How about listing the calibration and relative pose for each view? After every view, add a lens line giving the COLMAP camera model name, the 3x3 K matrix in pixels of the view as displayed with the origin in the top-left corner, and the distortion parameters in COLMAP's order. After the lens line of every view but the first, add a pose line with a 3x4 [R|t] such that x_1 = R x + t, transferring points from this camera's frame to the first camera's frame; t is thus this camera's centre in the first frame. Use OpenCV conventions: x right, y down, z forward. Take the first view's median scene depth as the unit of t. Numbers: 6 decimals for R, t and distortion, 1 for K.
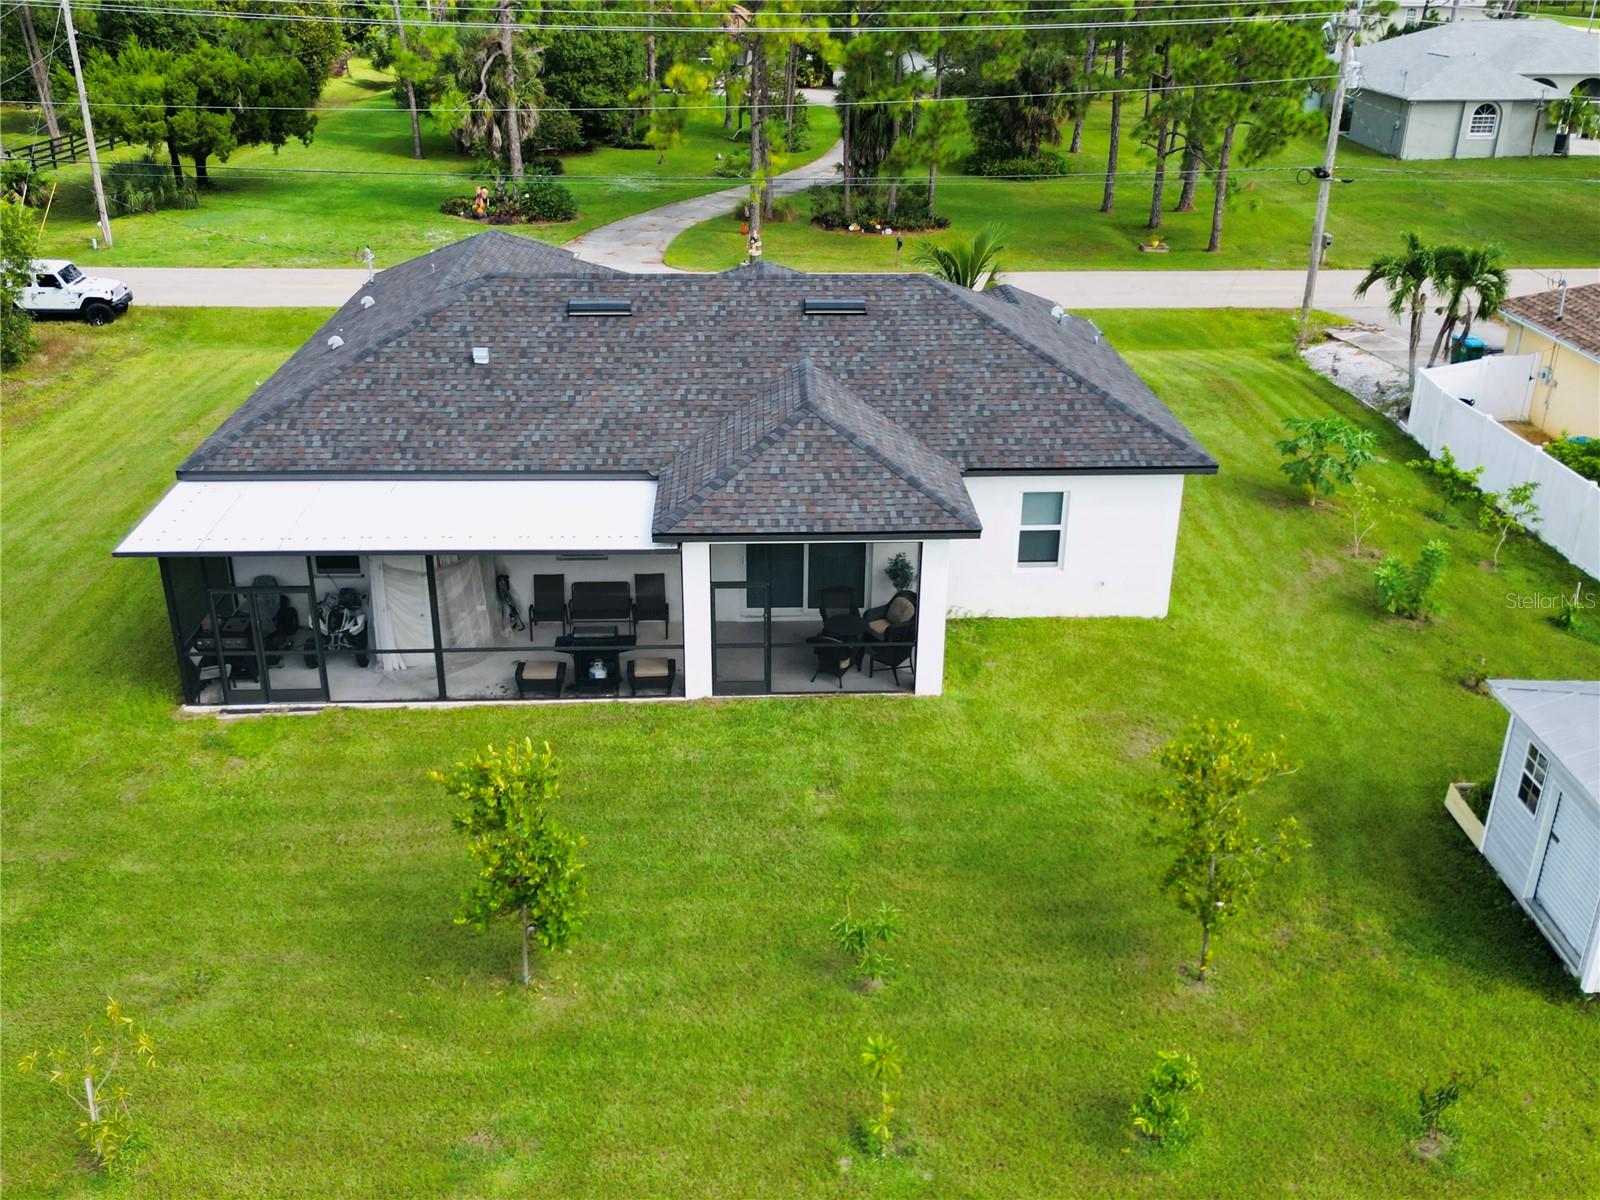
lens RADIAL K [[1496.2, 0, 800.0], [0, 1496.2, 600.0], [0, 0, 1]] dist [0.082726, -0.092870]
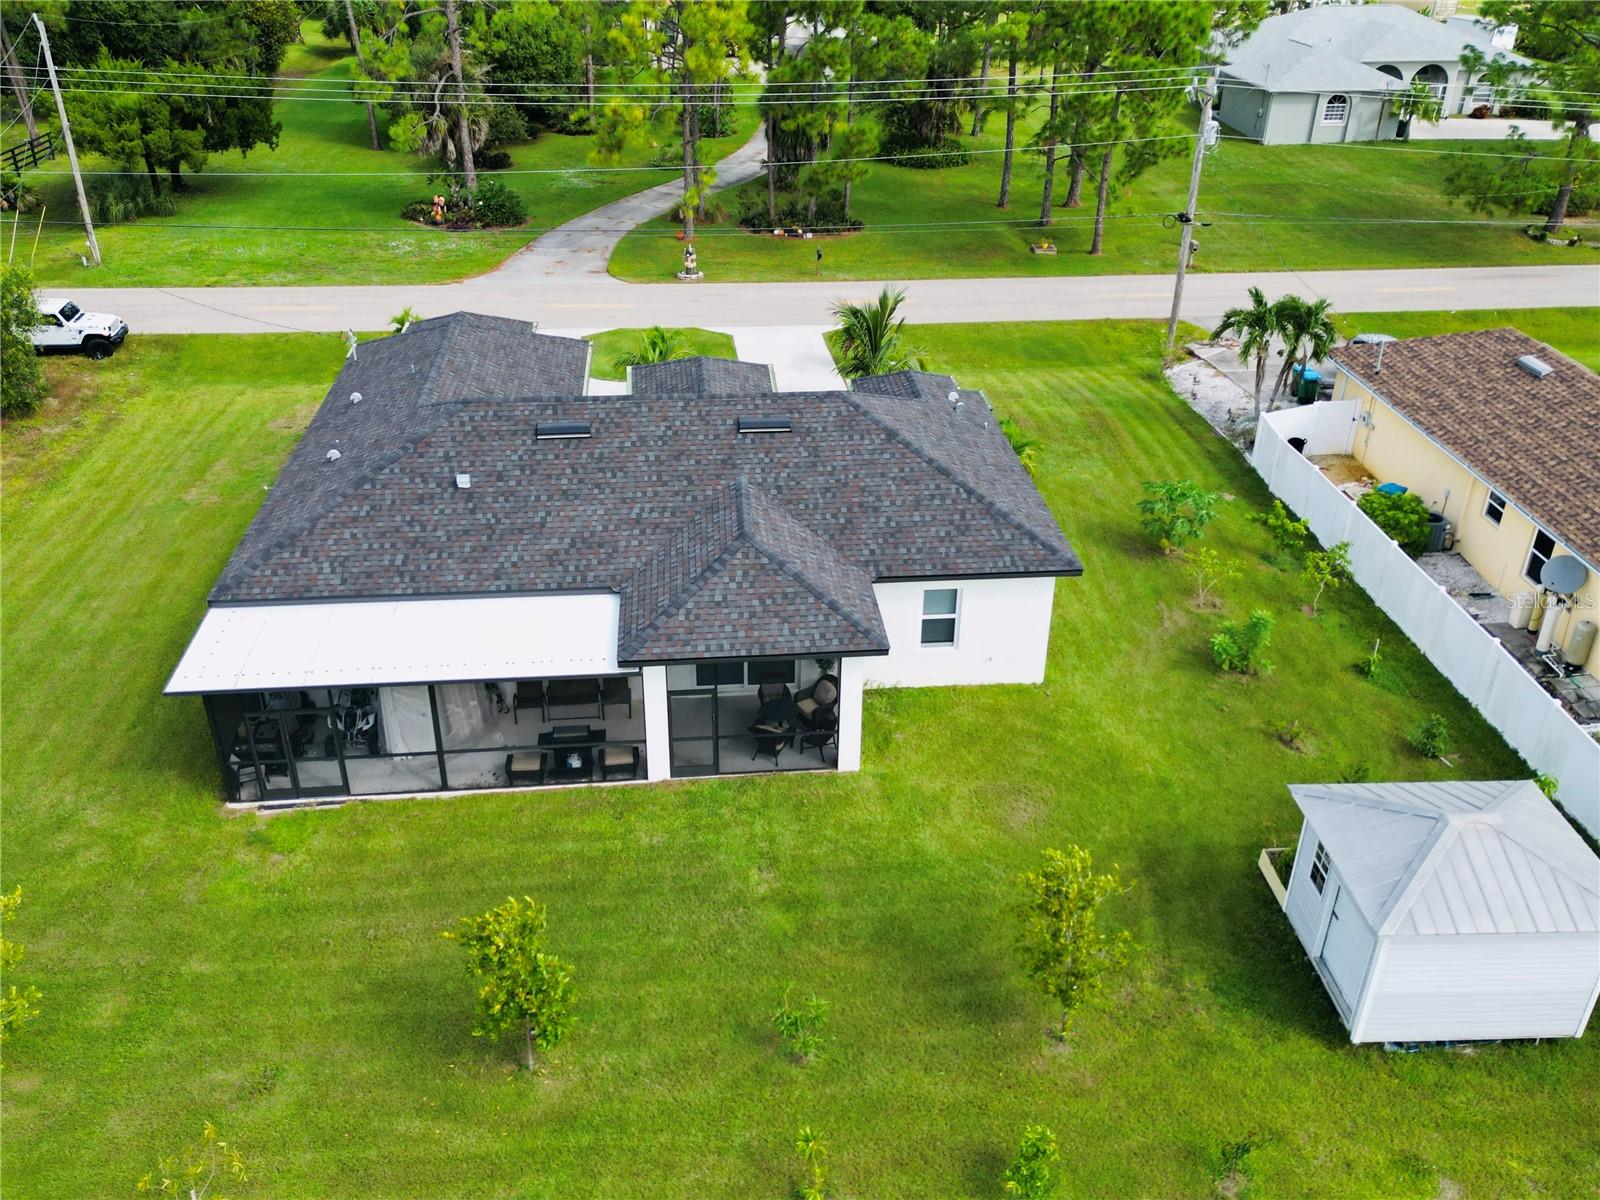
lens RADIAL K [[1354.6, 0, 800.0], [0, 1354.6, 600.0], [0, 0, 1]] dist [0.087560, -0.099437]
pose [[0.998709, -0.023560, 0.044993, -0.000005], [0.019417, 0.995717, 0.090392, -0.165184], [-0.046930, -0.089402, 0.994889, -0.079218]]
